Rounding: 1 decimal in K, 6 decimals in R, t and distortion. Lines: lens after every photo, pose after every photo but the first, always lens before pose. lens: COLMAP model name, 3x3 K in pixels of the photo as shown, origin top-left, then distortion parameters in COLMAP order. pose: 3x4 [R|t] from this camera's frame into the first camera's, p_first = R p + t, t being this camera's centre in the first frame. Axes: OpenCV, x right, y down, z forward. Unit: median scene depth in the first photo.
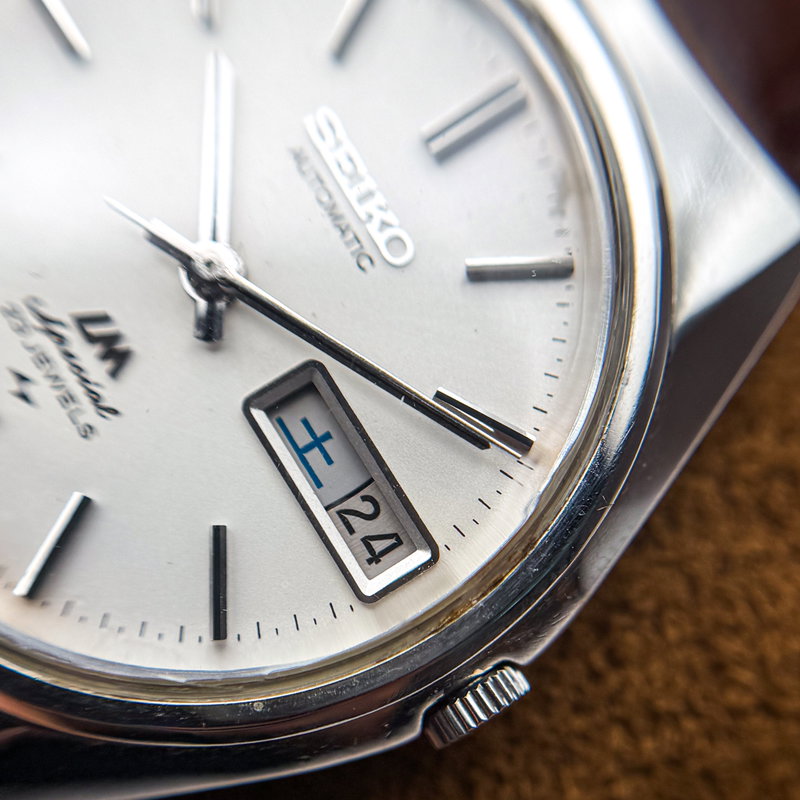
lens RADIAL K [[1562.8, 0, 400.8], [0, 1562.8, 451.0], [0, 0, 1]] dist [0.504307, 0.022619]
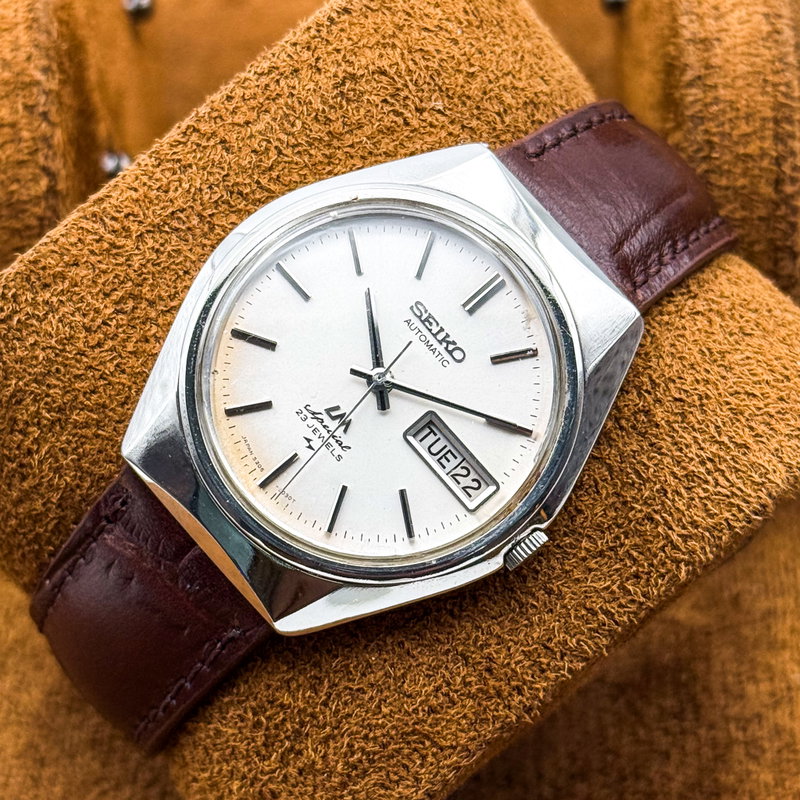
lens RADIAL K [[2495.9, 0, 400.0], [0, 2495.9, 400.0], [0, 0, 1]] dist [0.159567, 1.952223]
pose [[0.985500, -0.166683, -0.031739, 0.018344], [0.166394, 0.985991, -0.011570, -0.038265], [0.033223, 0.006121, 0.999429, -2.586699]]
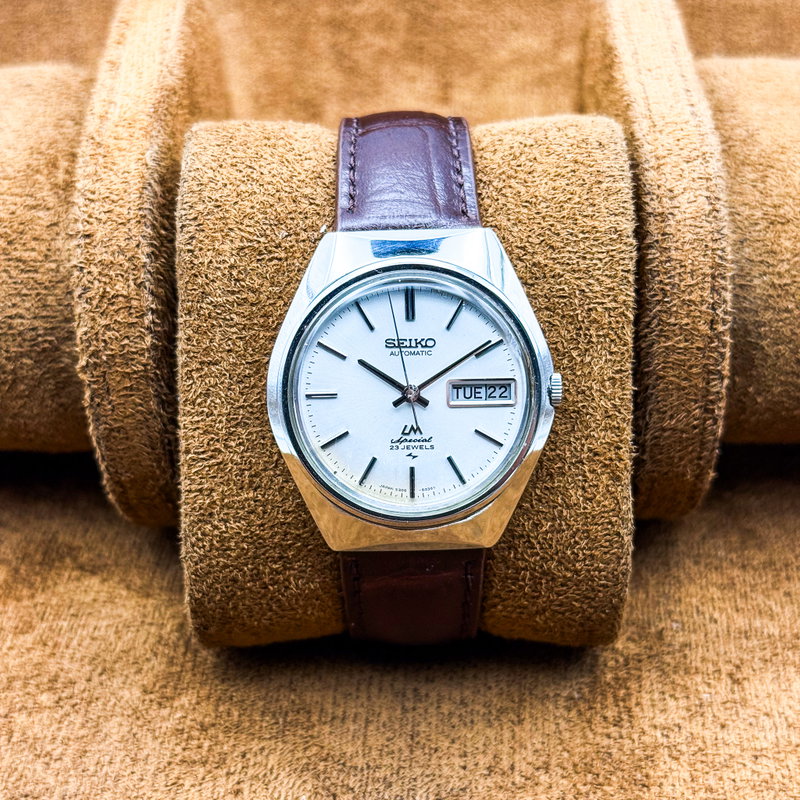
lens RADIAL K [[1592.1, 0, 400.0], [0, 1592.1, 400.0], [0, 0, 1]] dist [0.289815, -0.021167]
pose [[0.511741, -0.853461, -0.098617, 0.198631], [0.854257, 0.493249, 0.164163, -0.692453], [-0.091464, -0.168253, 0.981491, -2.387688]]
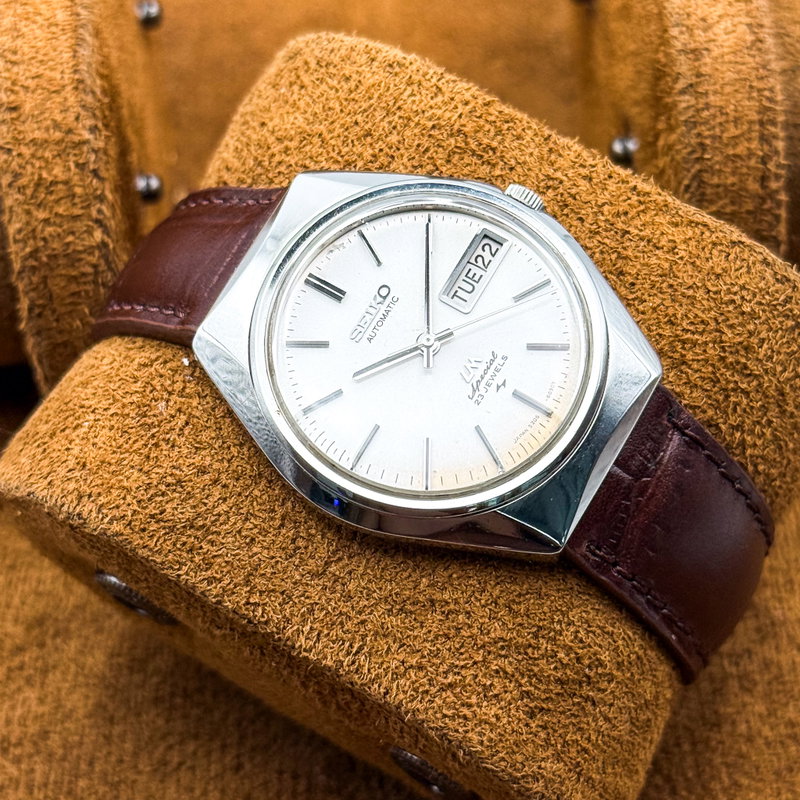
lens RADIAL K [[2115.2, 0, 400.0], [0, 2115.2, 400.0], [0, 0, 1]] dist [0.255148, 0.731038]
pose [[-0.463253, -0.849723, 0.251731, -1.040946], [0.877320, -0.399538, 0.265855, -1.103106], [-0.125326, 0.344006, 0.930566, -2.161645]]
